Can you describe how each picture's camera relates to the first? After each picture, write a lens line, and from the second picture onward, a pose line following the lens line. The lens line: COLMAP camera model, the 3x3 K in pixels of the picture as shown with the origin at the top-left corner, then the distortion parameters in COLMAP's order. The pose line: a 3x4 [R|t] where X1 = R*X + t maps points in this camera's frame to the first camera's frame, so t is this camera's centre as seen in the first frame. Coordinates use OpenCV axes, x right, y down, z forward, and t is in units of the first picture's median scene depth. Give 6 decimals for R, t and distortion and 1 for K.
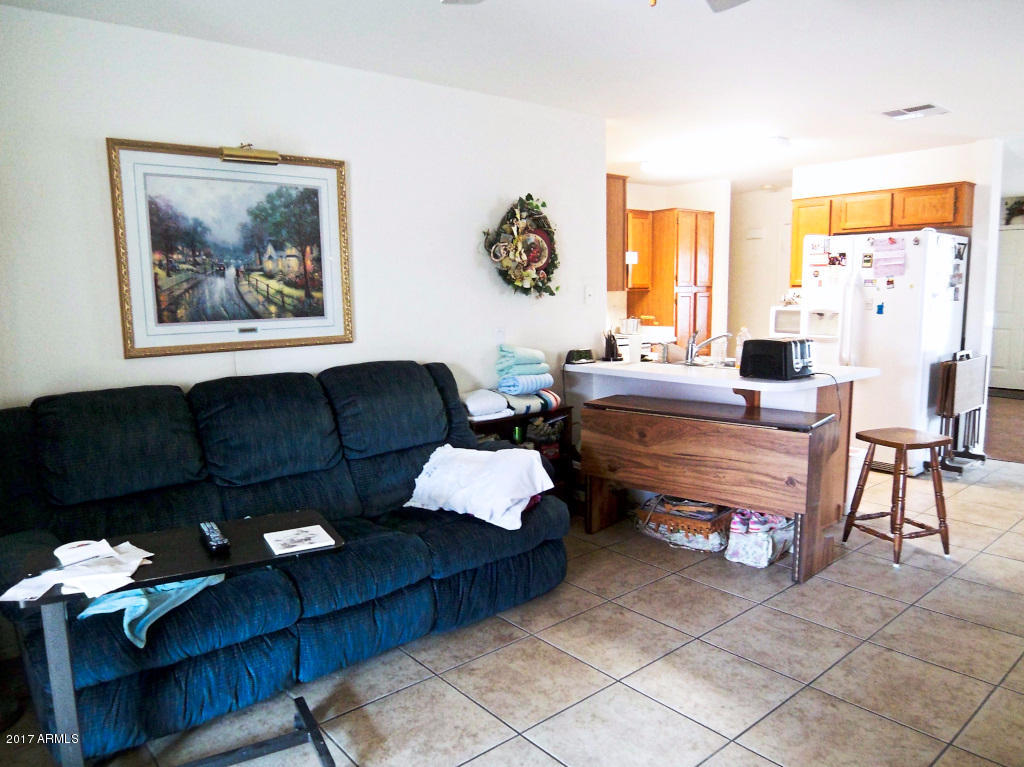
lens RADIAL K [[705.6, 0, 516.3], [0, 705.6, 382.2], [0, 0, 1]] dist [-0.040488, -0.002140]
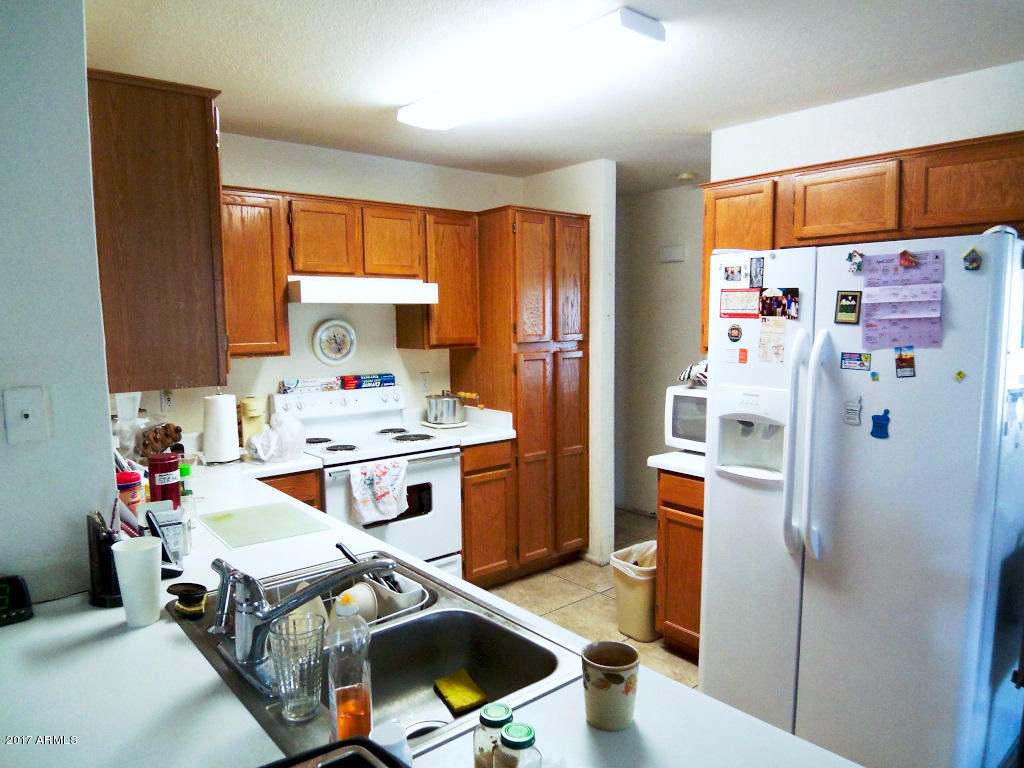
lens RADIAL K [[705.6, 0, 508.0], [0, 705.6, 386.6], [0, 0, 1]] dist [-0.040488, -0.002140]
pose [[0.999954, 0.005473, 0.007878, 0.284895], [-0.005221, 0.999484, -0.031678, -0.108159], [-0.008047, 0.031636, 0.999467, 0.562128]]
